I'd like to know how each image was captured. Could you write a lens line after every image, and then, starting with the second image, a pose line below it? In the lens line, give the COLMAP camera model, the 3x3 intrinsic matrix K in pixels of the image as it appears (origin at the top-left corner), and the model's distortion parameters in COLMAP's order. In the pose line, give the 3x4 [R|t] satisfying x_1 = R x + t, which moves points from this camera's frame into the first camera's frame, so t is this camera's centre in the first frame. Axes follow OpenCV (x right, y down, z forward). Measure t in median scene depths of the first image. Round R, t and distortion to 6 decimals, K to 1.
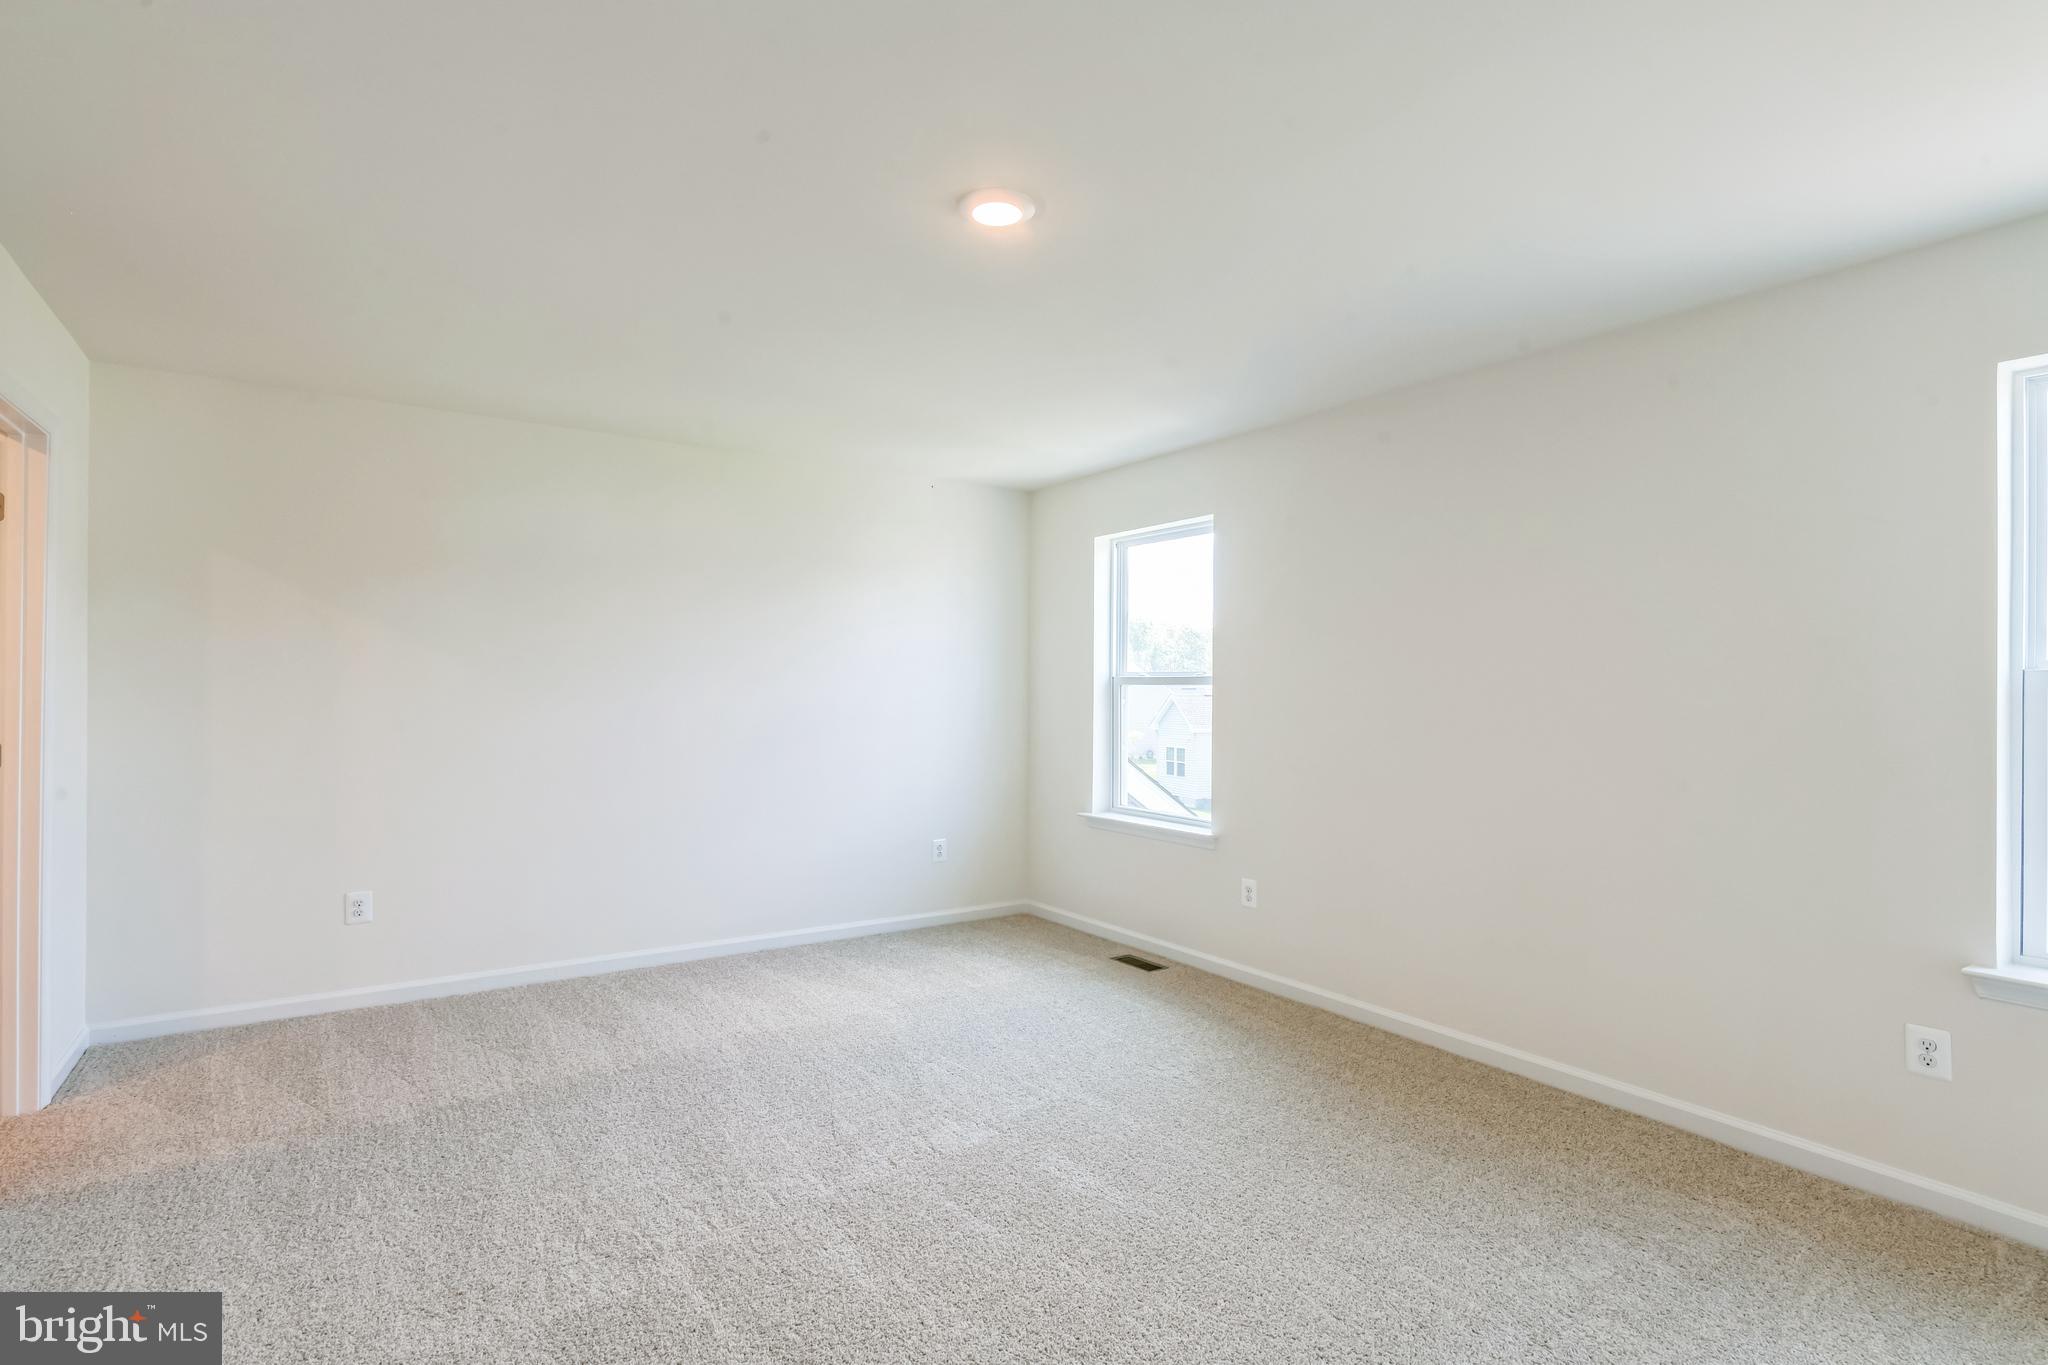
lens RADIAL K [[997.5, 0, 1011.5], [0, 997.5, 685.5], [0, 0, 1]] dist [0.003299, 0.000794]
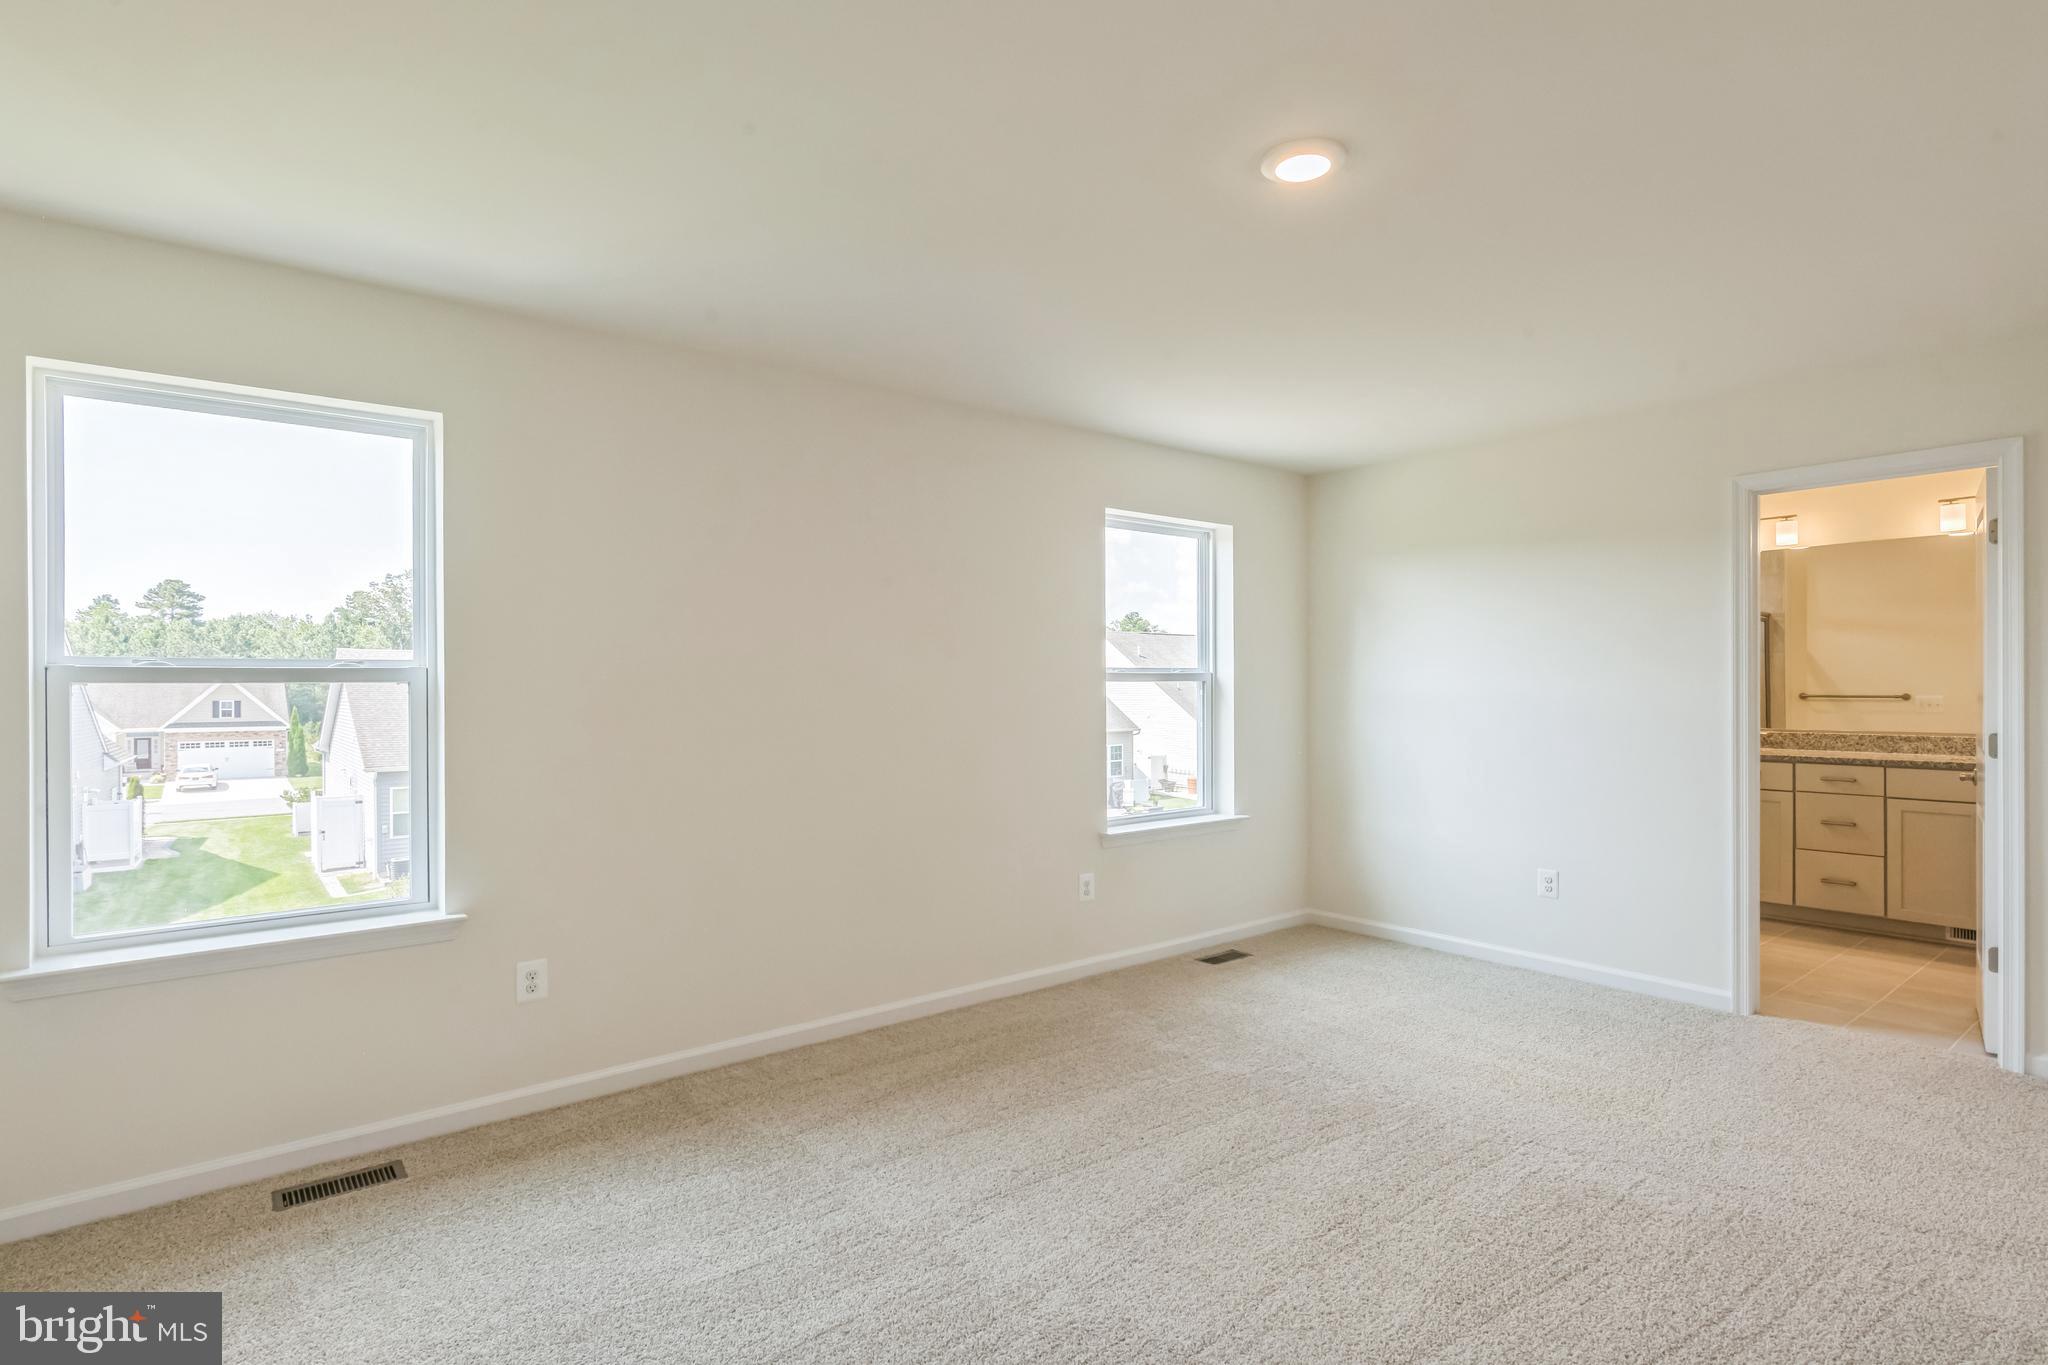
lens RADIAL K [[997.5, 0, 1011.5], [0, 997.5, 685.5], [0, 0, 1]] dist [0.003299, 0.000794]
pose [[-0.061466, -0.007224, 0.998083, -0.471621], [0.001402, 0.999972, 0.007324, -0.003300], [-0.998108, 0.001849, -0.061454, 0.695229]]
